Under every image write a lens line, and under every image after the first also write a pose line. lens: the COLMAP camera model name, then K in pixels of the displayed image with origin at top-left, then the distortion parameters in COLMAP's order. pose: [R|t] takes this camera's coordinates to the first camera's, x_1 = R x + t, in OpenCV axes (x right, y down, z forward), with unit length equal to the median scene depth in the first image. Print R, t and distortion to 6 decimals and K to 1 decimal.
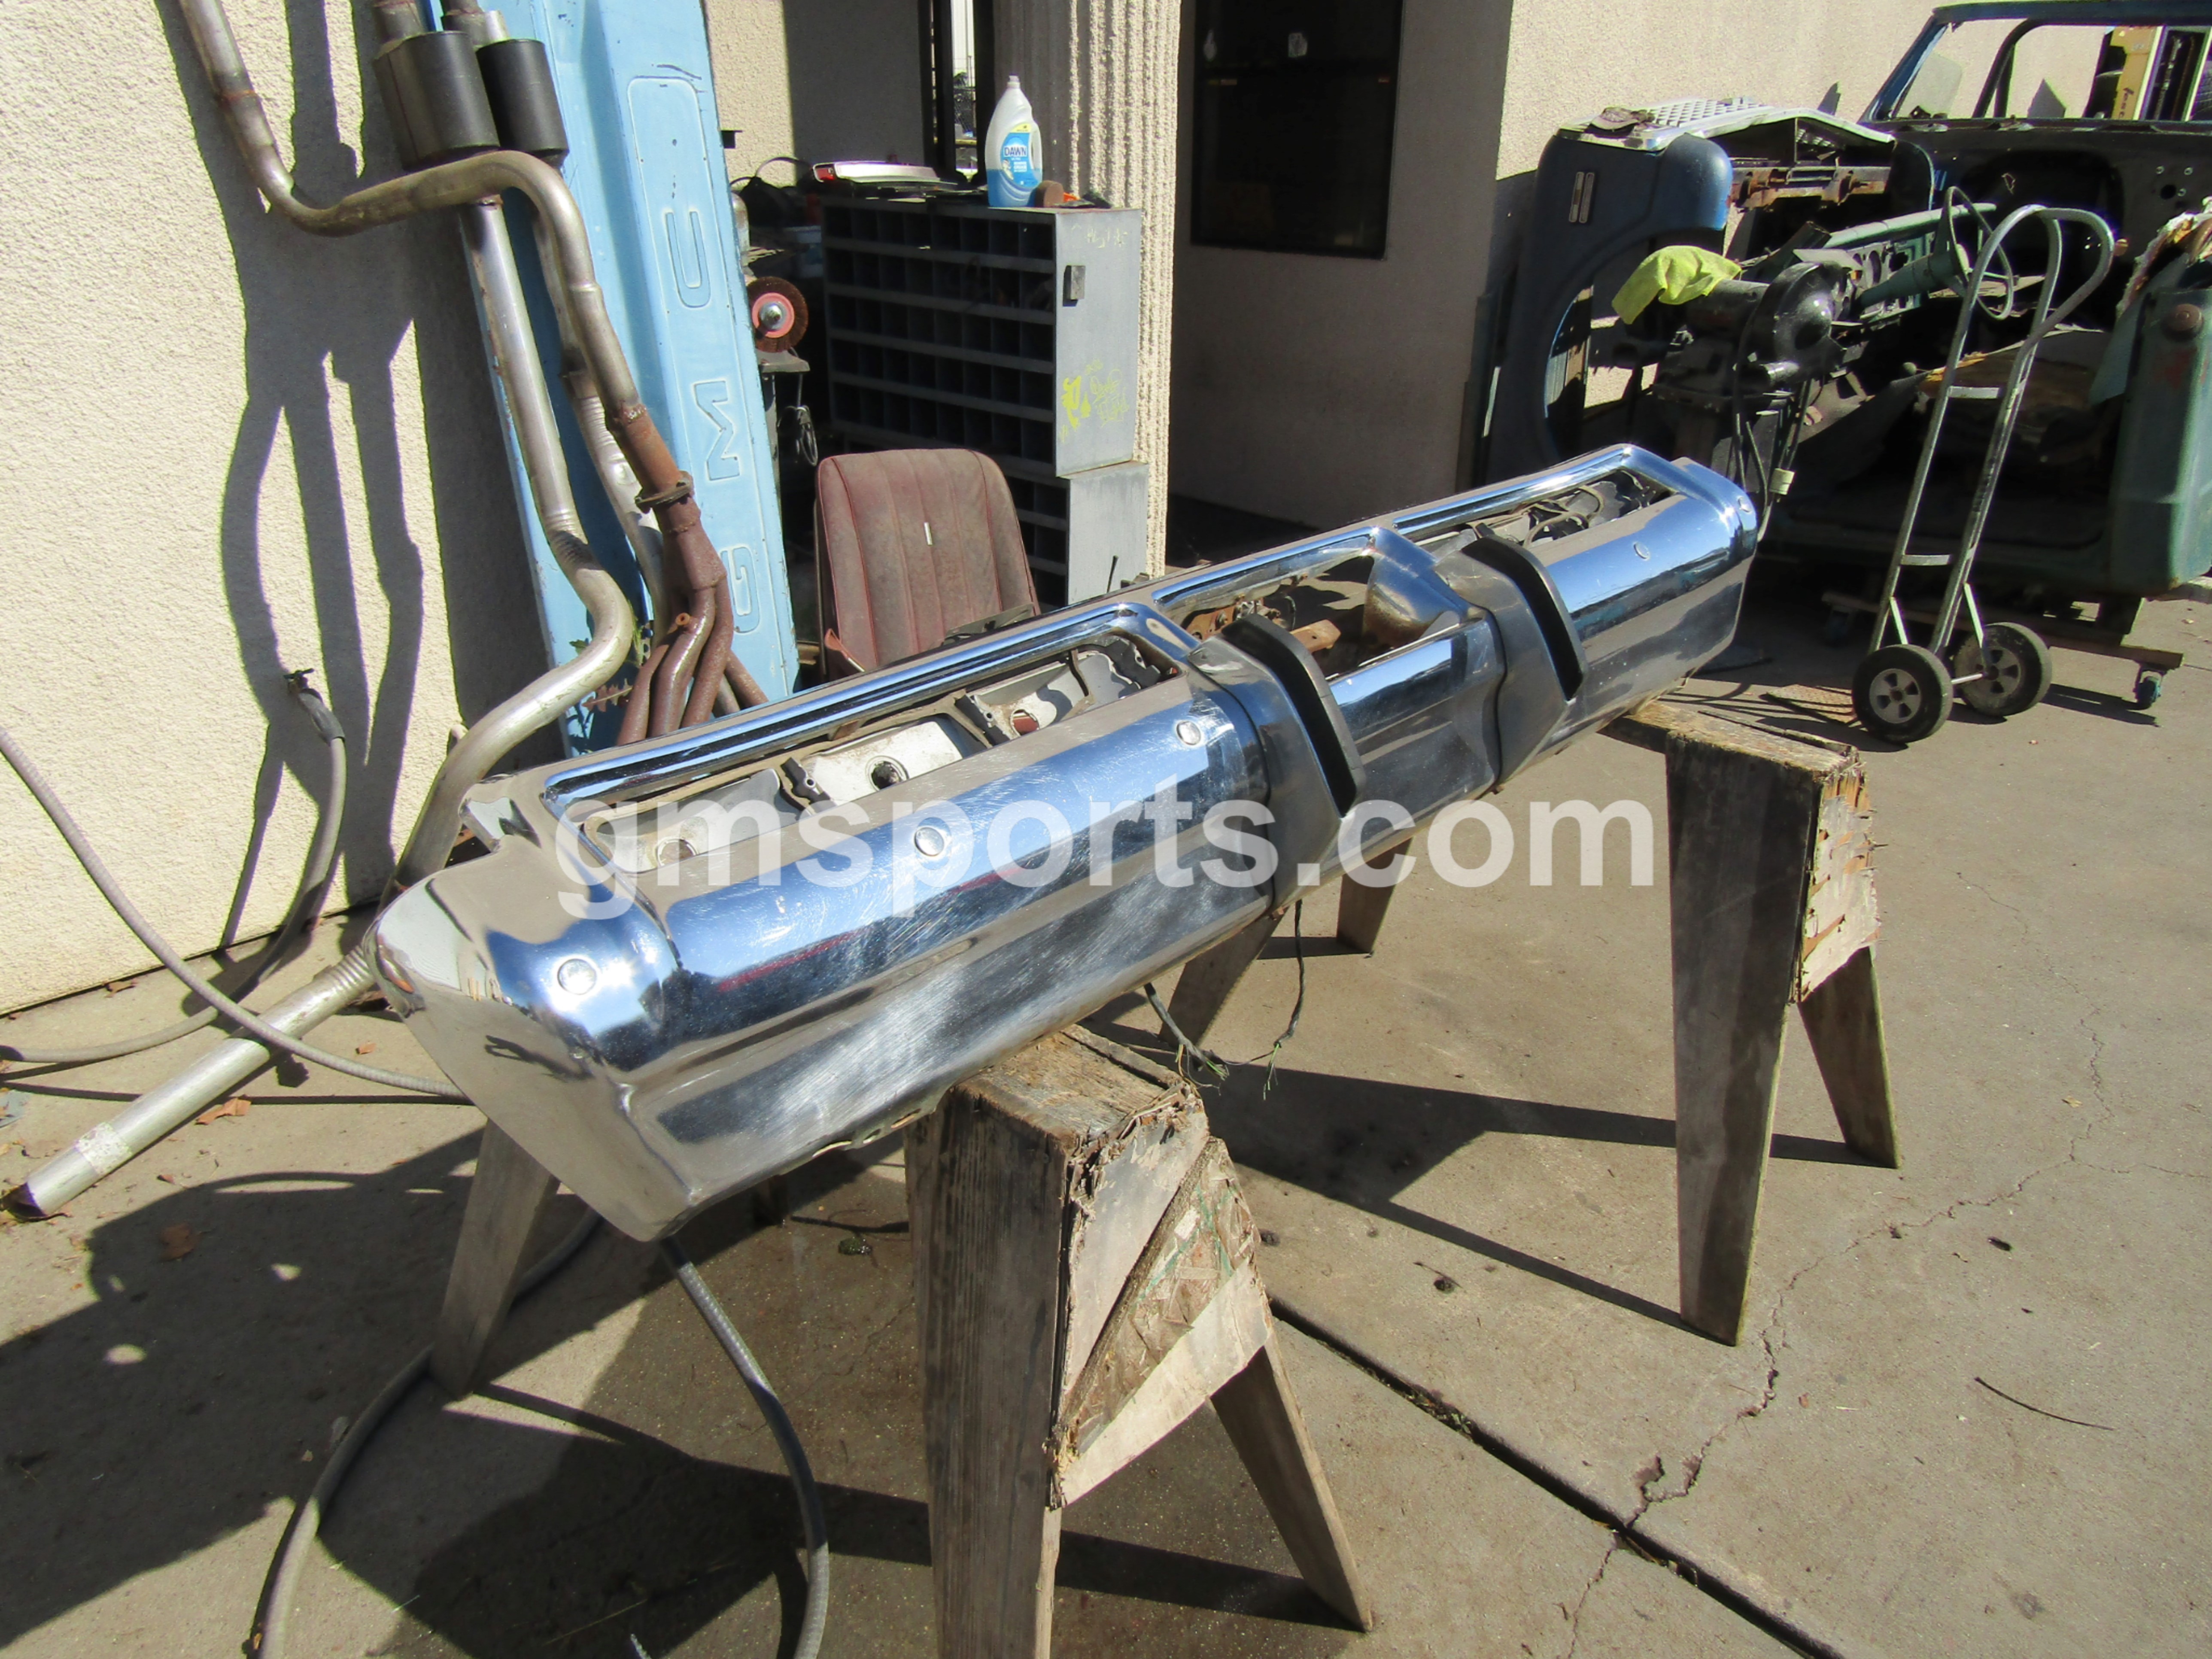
lens RADIAL K [[1593.3, 0, 1106.9], [0, 1593.3, 826.5], [0, 0, 1]] dist [-0.004671, -0.006254]
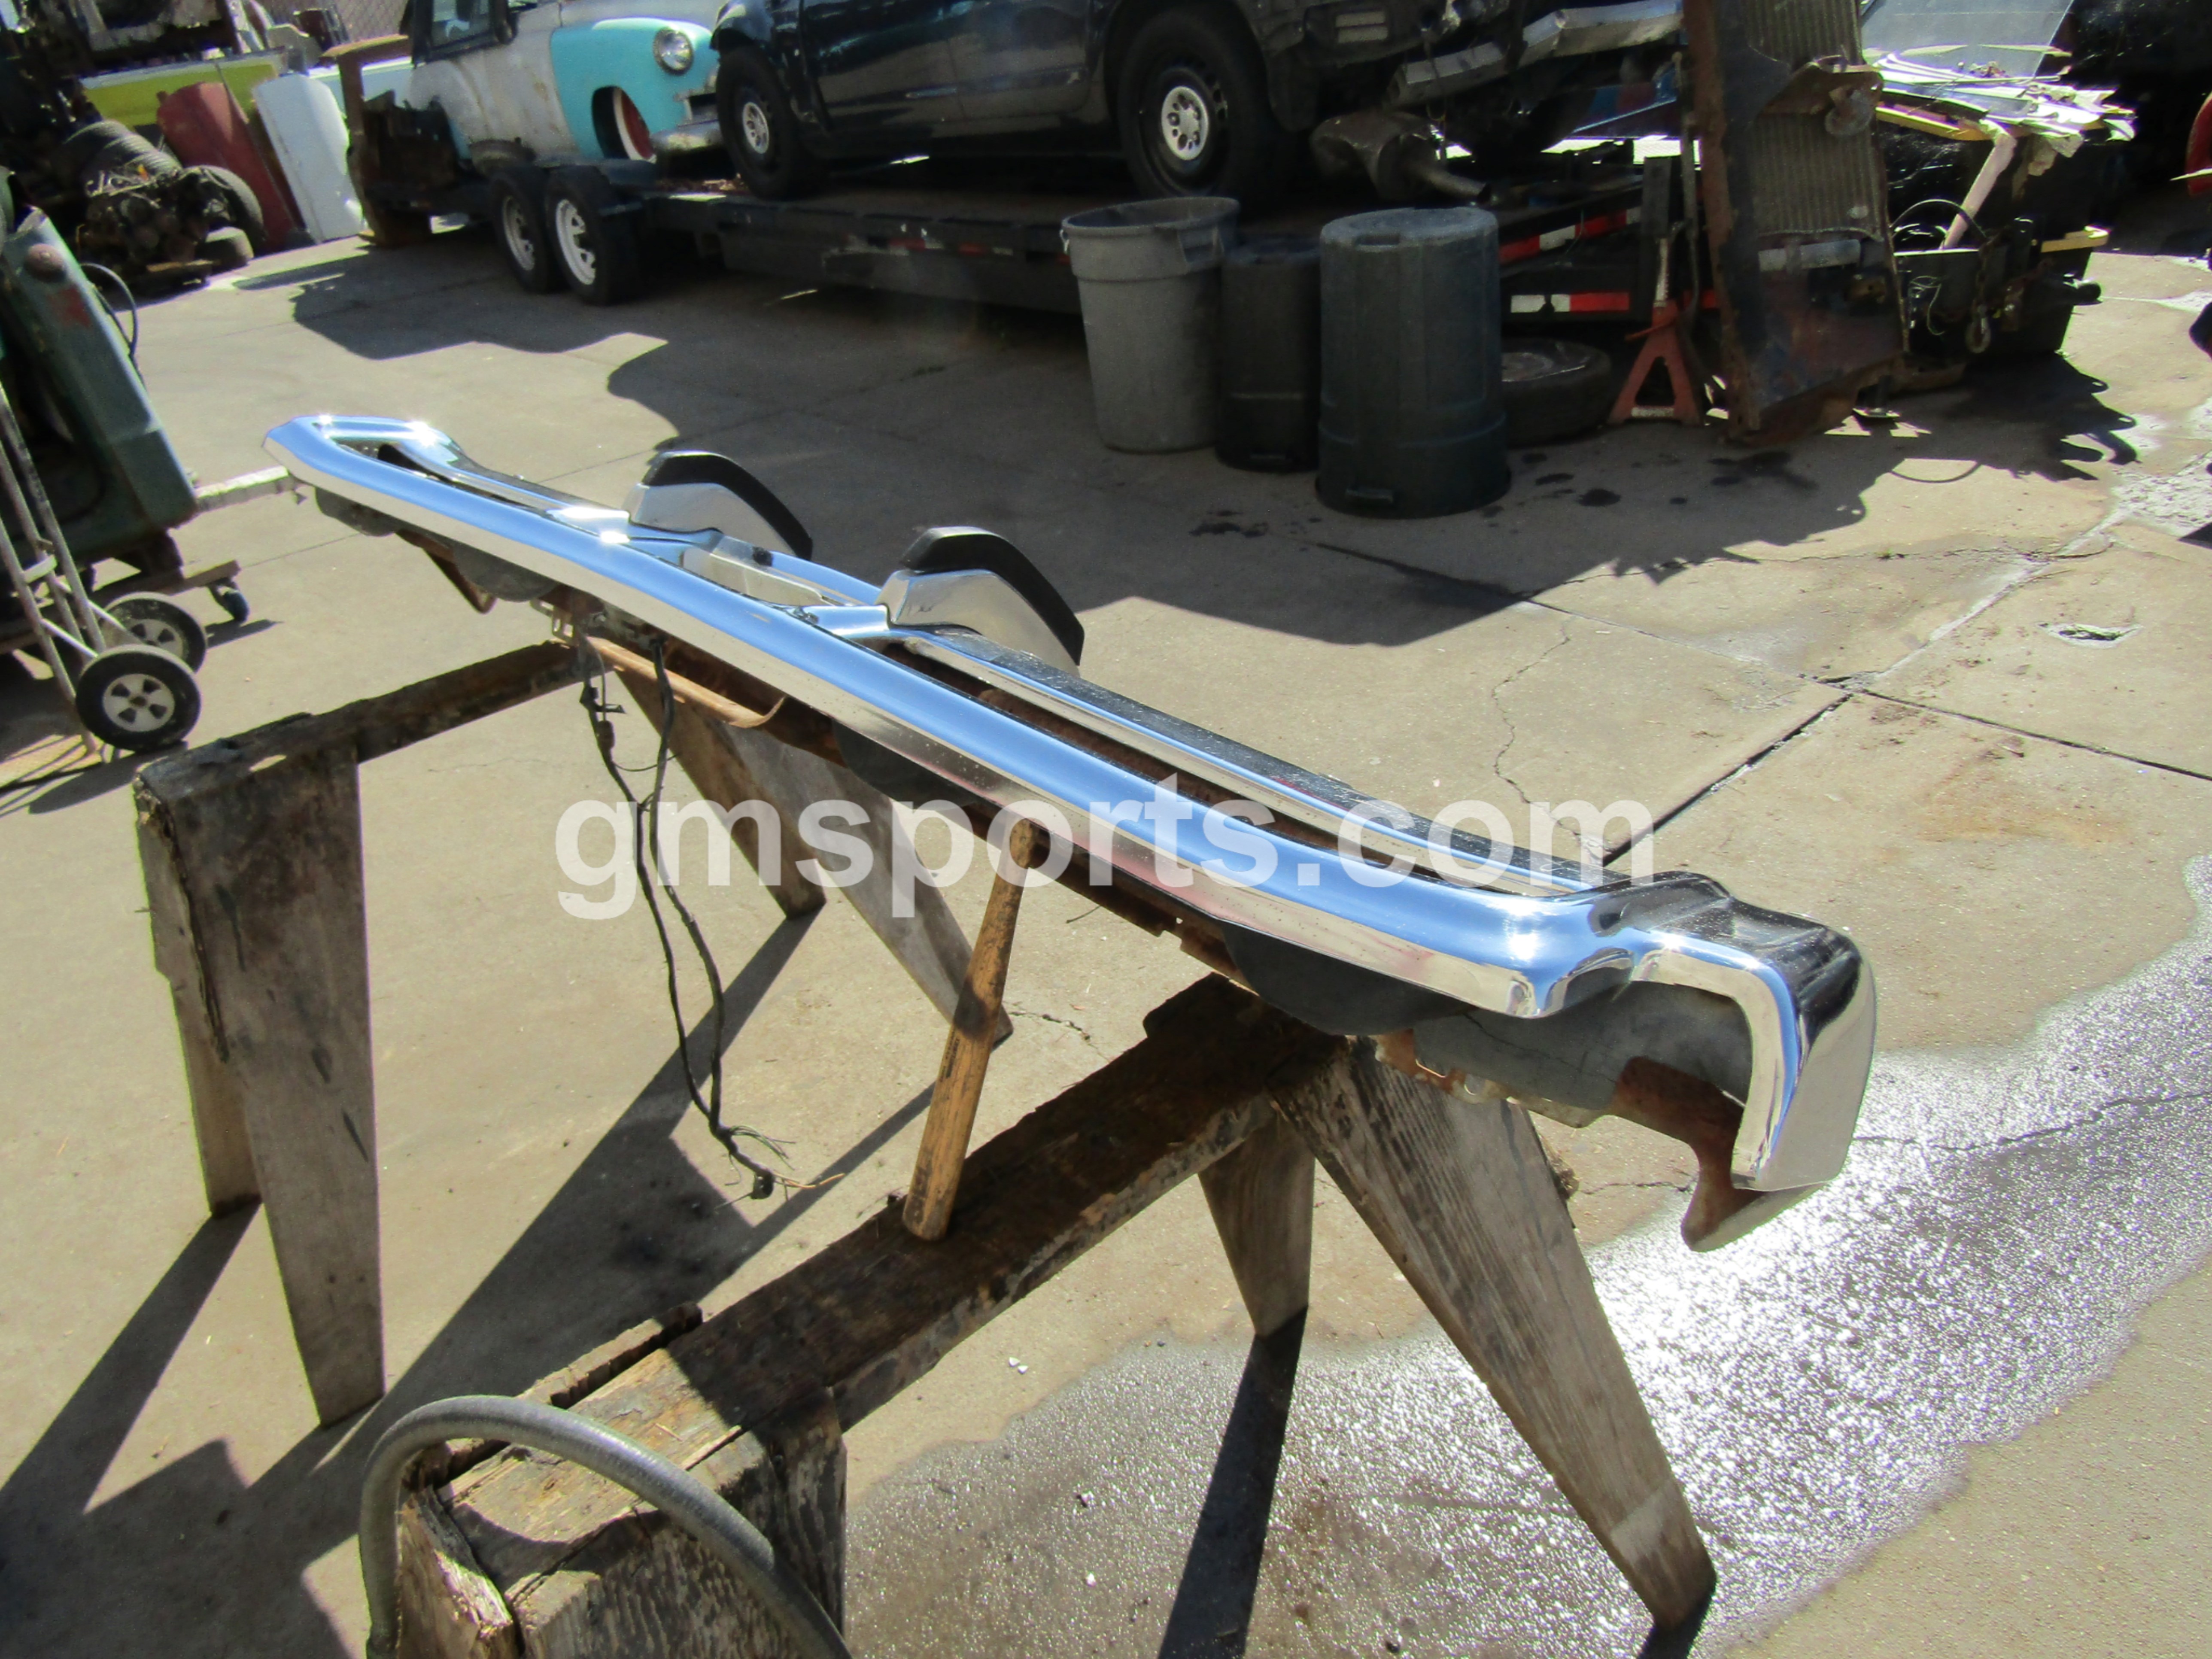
lens RADIAL K [[1576.1, 0, 1083.7], [0, 1576.1, 829.6], [0, 0, 1]] dist [-0.008213, -0.001289]
pose [[0.088008, -0.520991, 0.849013, -0.370367], [0.514301, 0.753697, 0.409188, -0.166240], [-0.853082, 0.400637, 0.334278, 0.375145]]
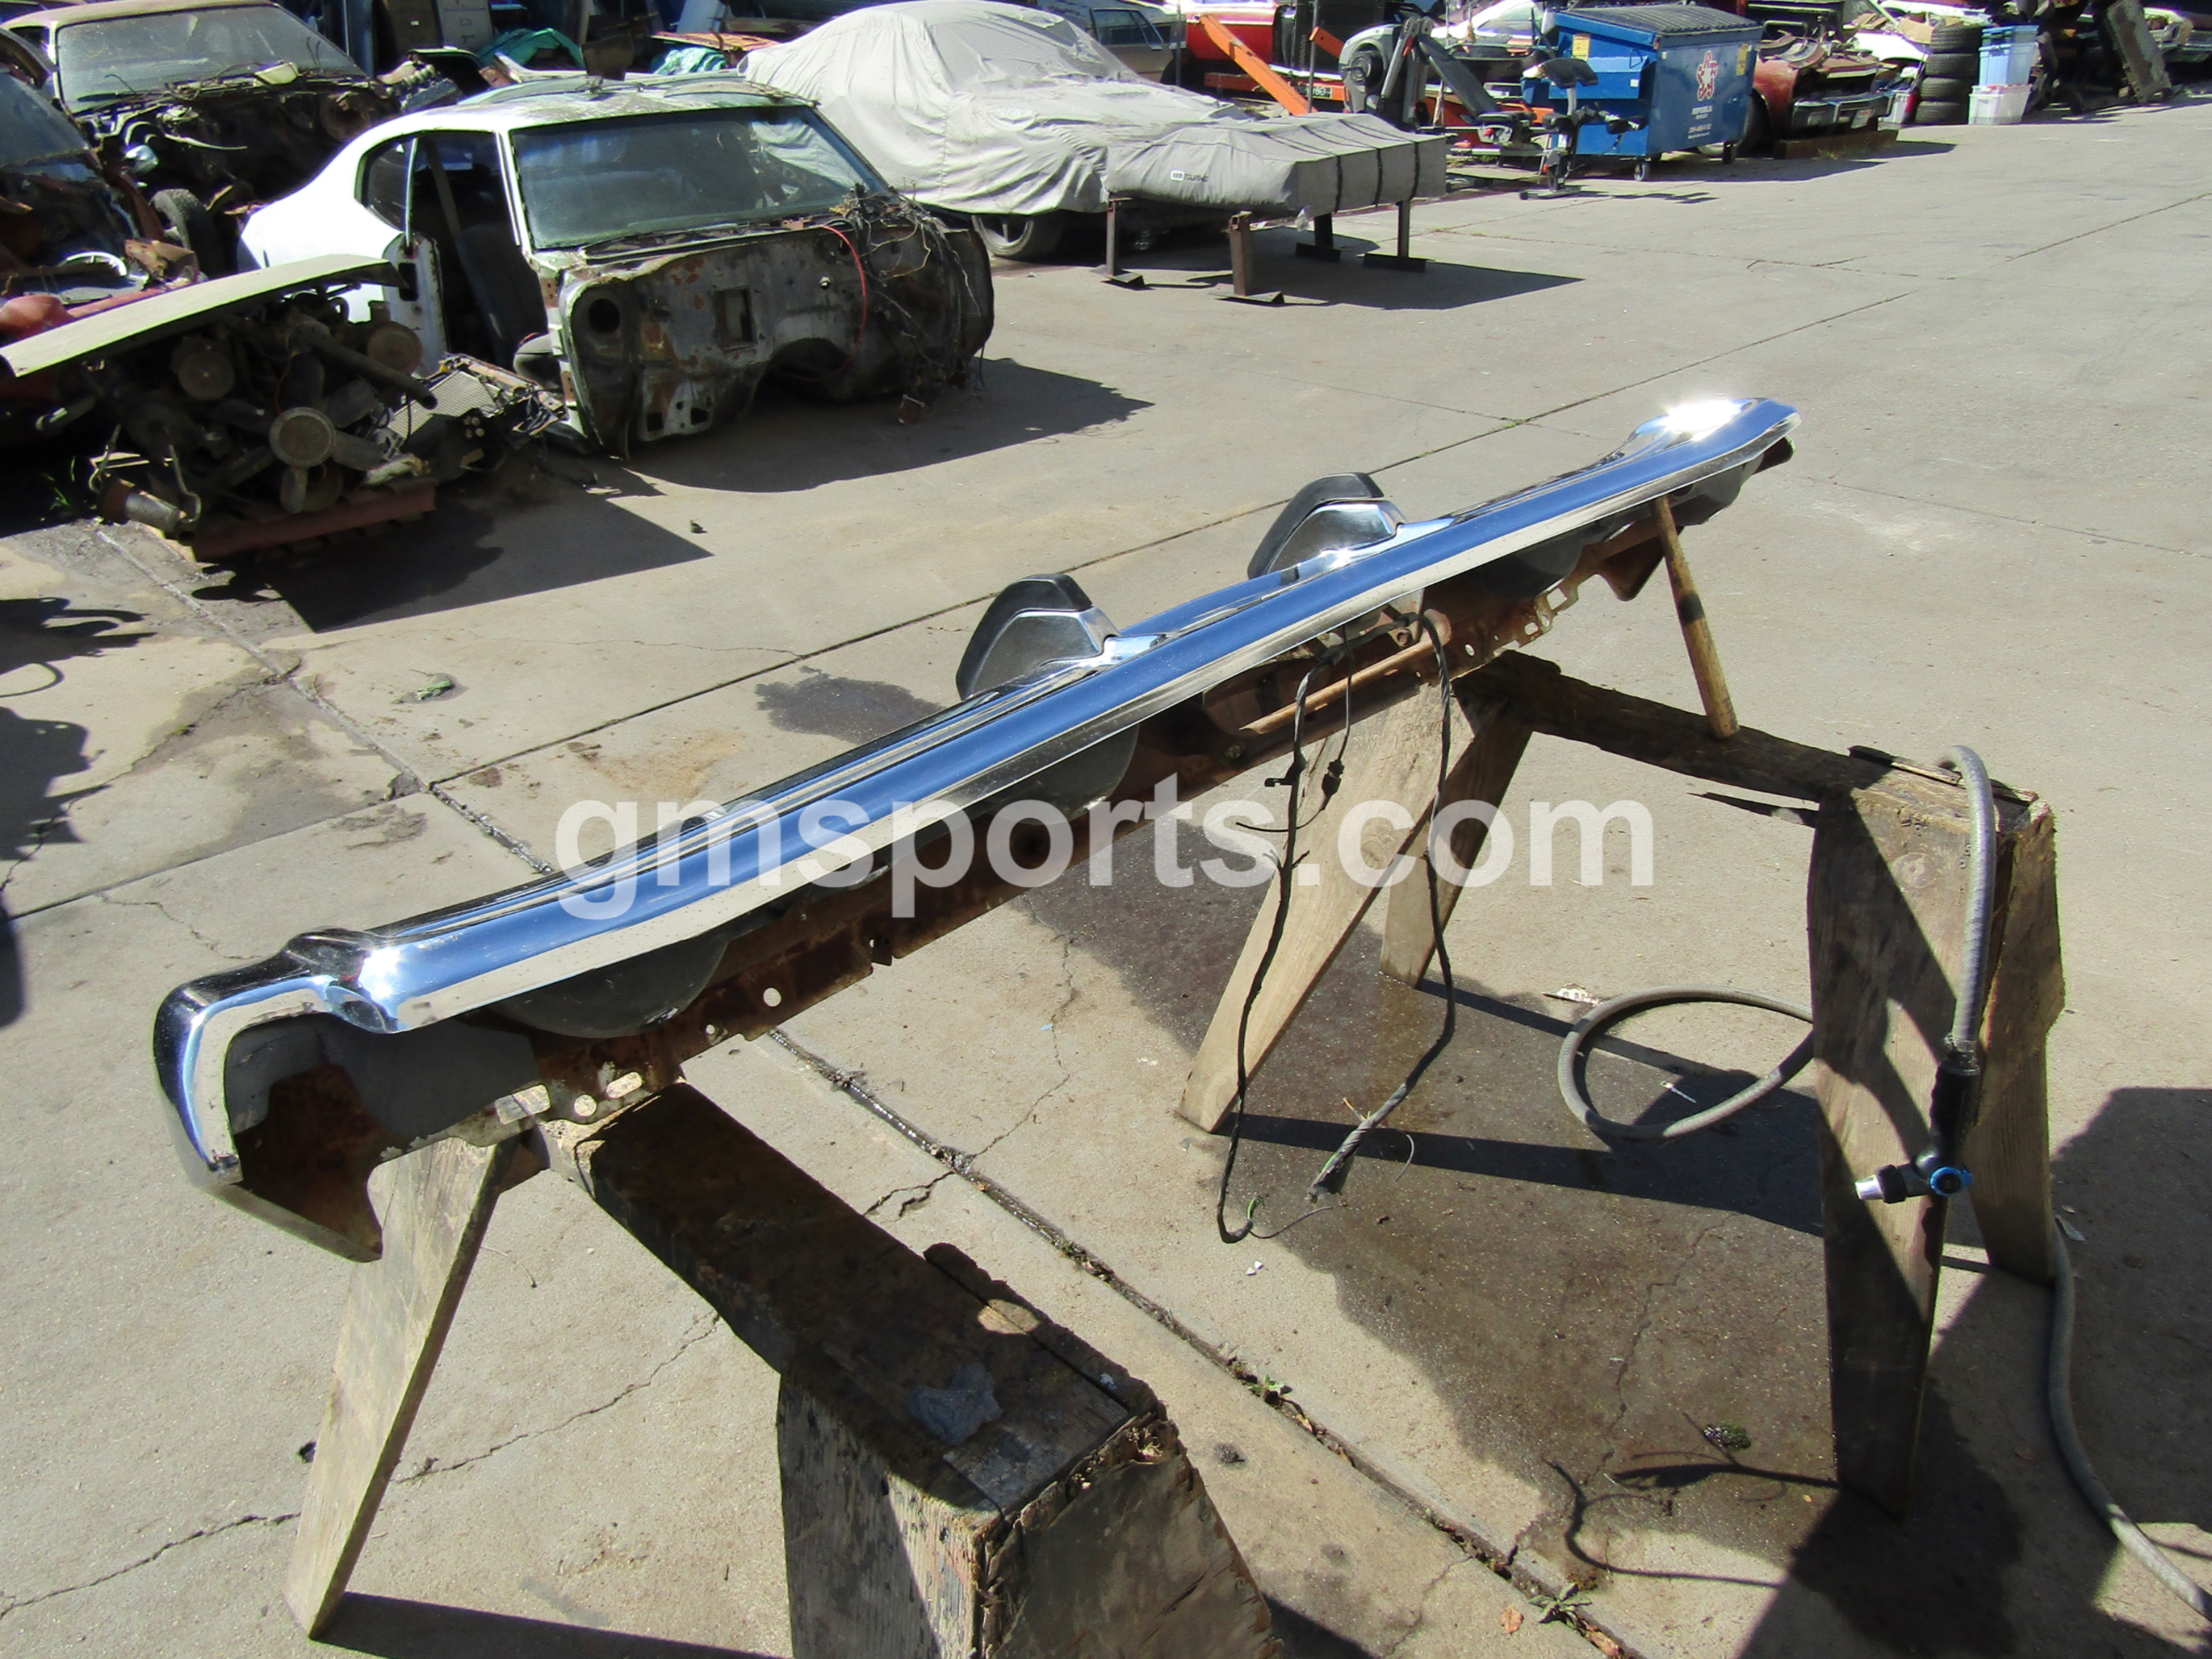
lens RADIAL K [[1578.7, 0, 1093.4], [0, 1578.7, 828.9], [0, 0, 1]] dist [-0.003699, 0.000639]
pose [[-0.999586, -0.019798, 0.020893, 0.127598], [0.004794, 0.601225, 0.799065, -0.461407], [-0.028381, 0.798835, -0.600881, 0.988935]]
